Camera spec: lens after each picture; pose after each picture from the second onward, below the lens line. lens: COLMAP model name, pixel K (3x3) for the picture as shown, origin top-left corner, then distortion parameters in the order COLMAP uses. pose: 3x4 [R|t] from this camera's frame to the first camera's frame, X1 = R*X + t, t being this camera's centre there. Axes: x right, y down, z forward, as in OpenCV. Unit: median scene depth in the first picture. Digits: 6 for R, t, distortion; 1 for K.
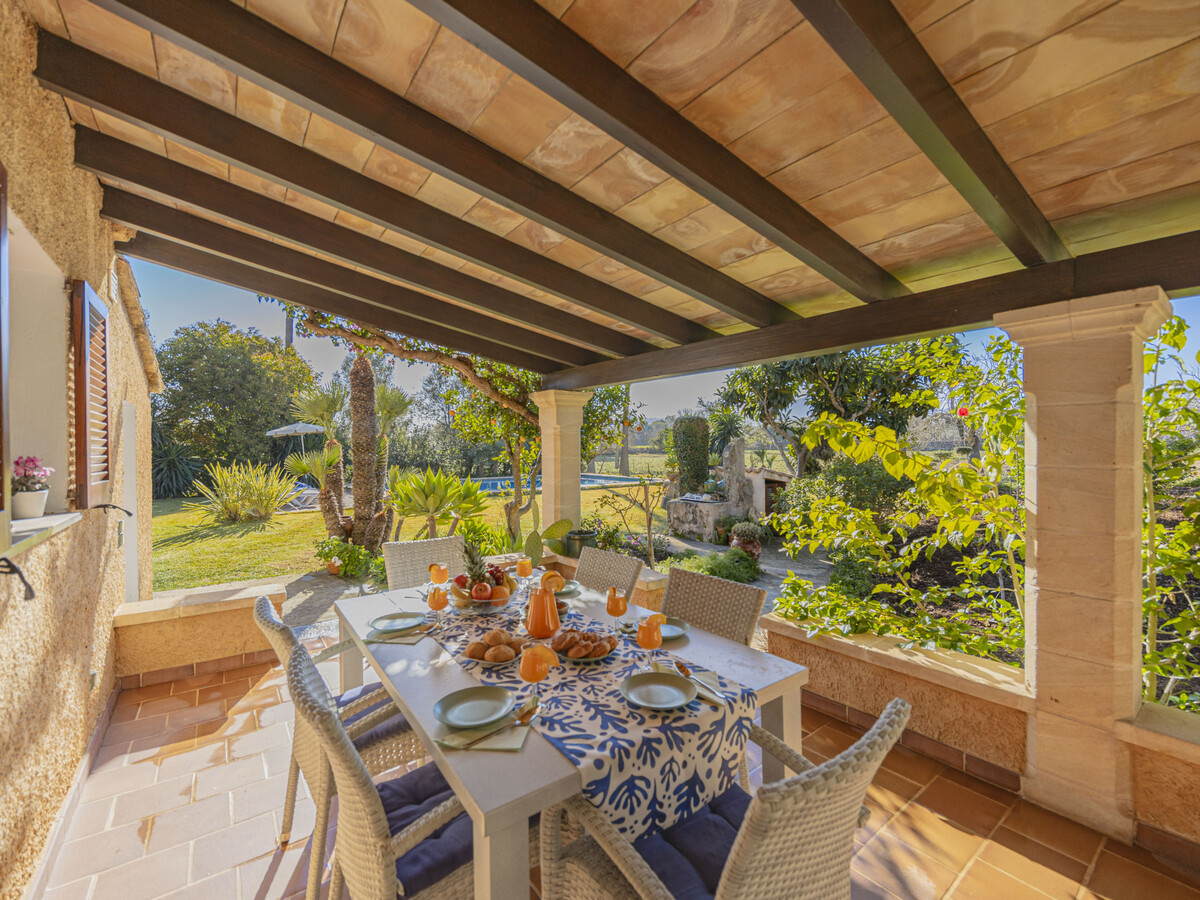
lens RADIAL K [[514.7, 0, 596.4], [0, 514.7, 449.1], [0, 0, 1]] dist [-0.001530, -0.000253]
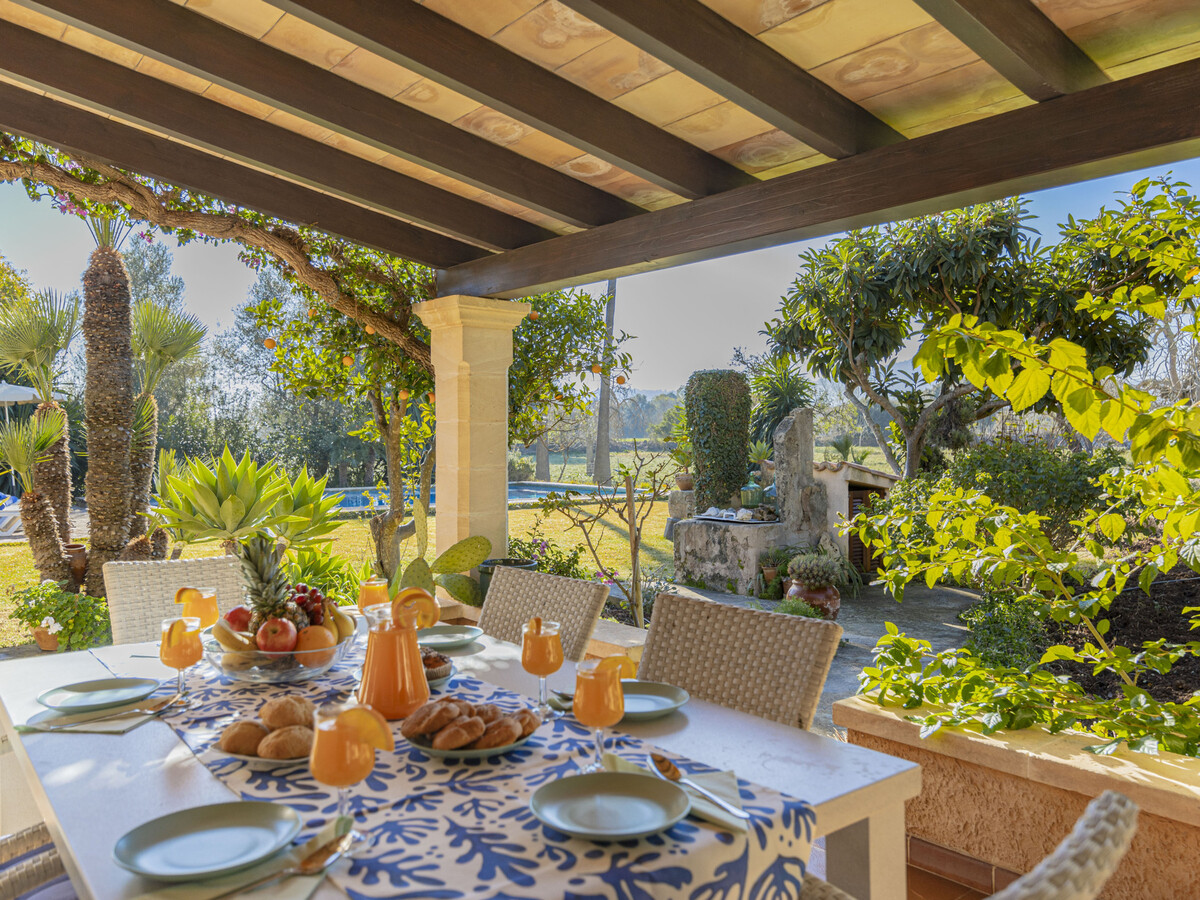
lens RADIAL K [[914.6, 0, 595.8], [0, 914.6, 447.1], [0, 0, 1]] dist [0.002510, -0.006653]
pose [[0.998992, 0.006116, 0.044476, 0.026770], [-0.006245, 0.999977, 0.002762, 0.054172], [-0.044458, -0.003037, 0.999007, 0.062210]]
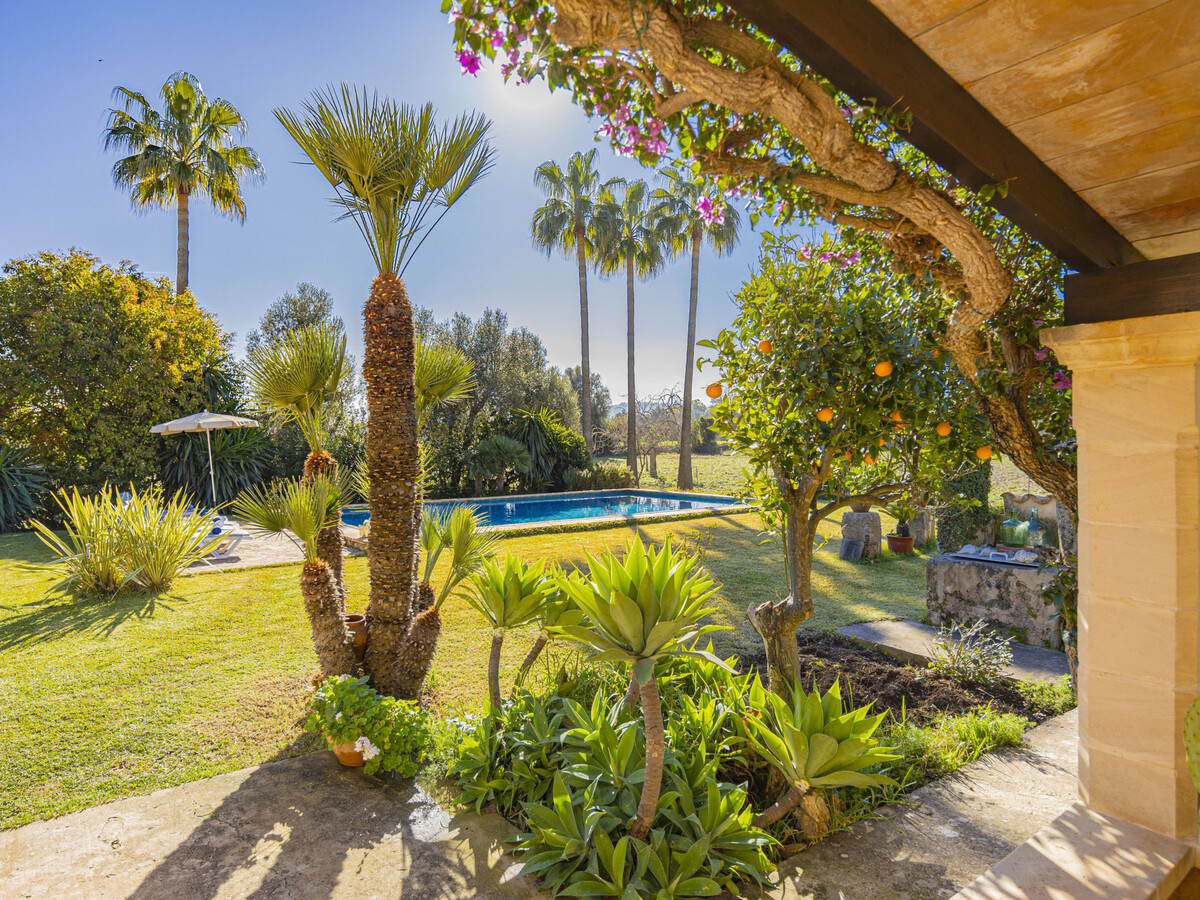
lens RADIAL K [[706.3, 0, 599.2], [0, 706.3, 444.1], [0, 0, 1]] dist [-0.007276, -0.000008]
pose [[0.999941, -0.002174, 0.010645, -0.623954], [0.002197, 0.999995, -0.002092, -0.053603], [-0.010640, 0.002115, 0.999941, 0.826178]]
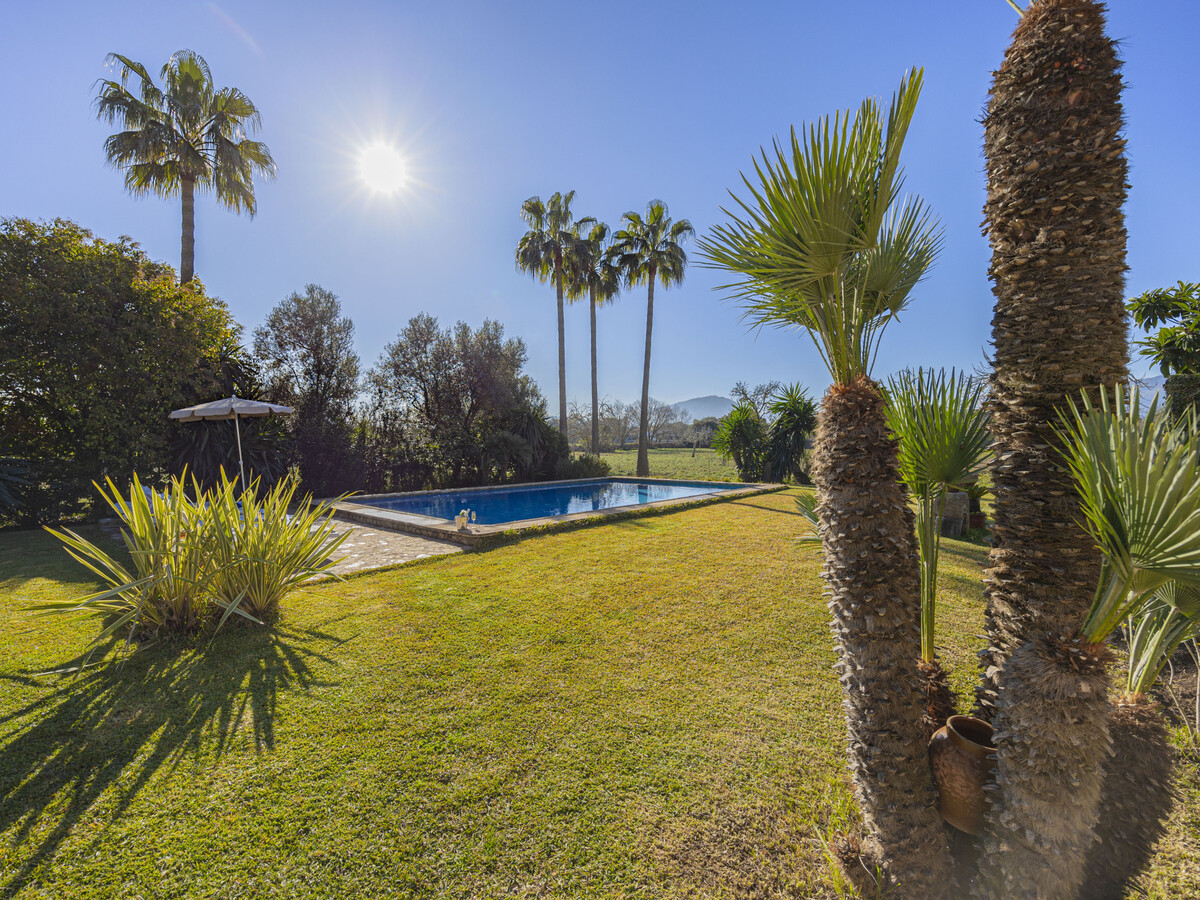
lens RADIAL K [[514.7, 0, 596.4], [0, 514.7, 449.1], [0, 0, 1]] dist [-0.001530, -0.000253]
pose [[0.978653, 0.000080, 0.205520, -1.657413], [-0.000640, 0.999996, 0.002655, 0.028956], [-0.205519, -0.002730, 0.978649, 1.964415]]
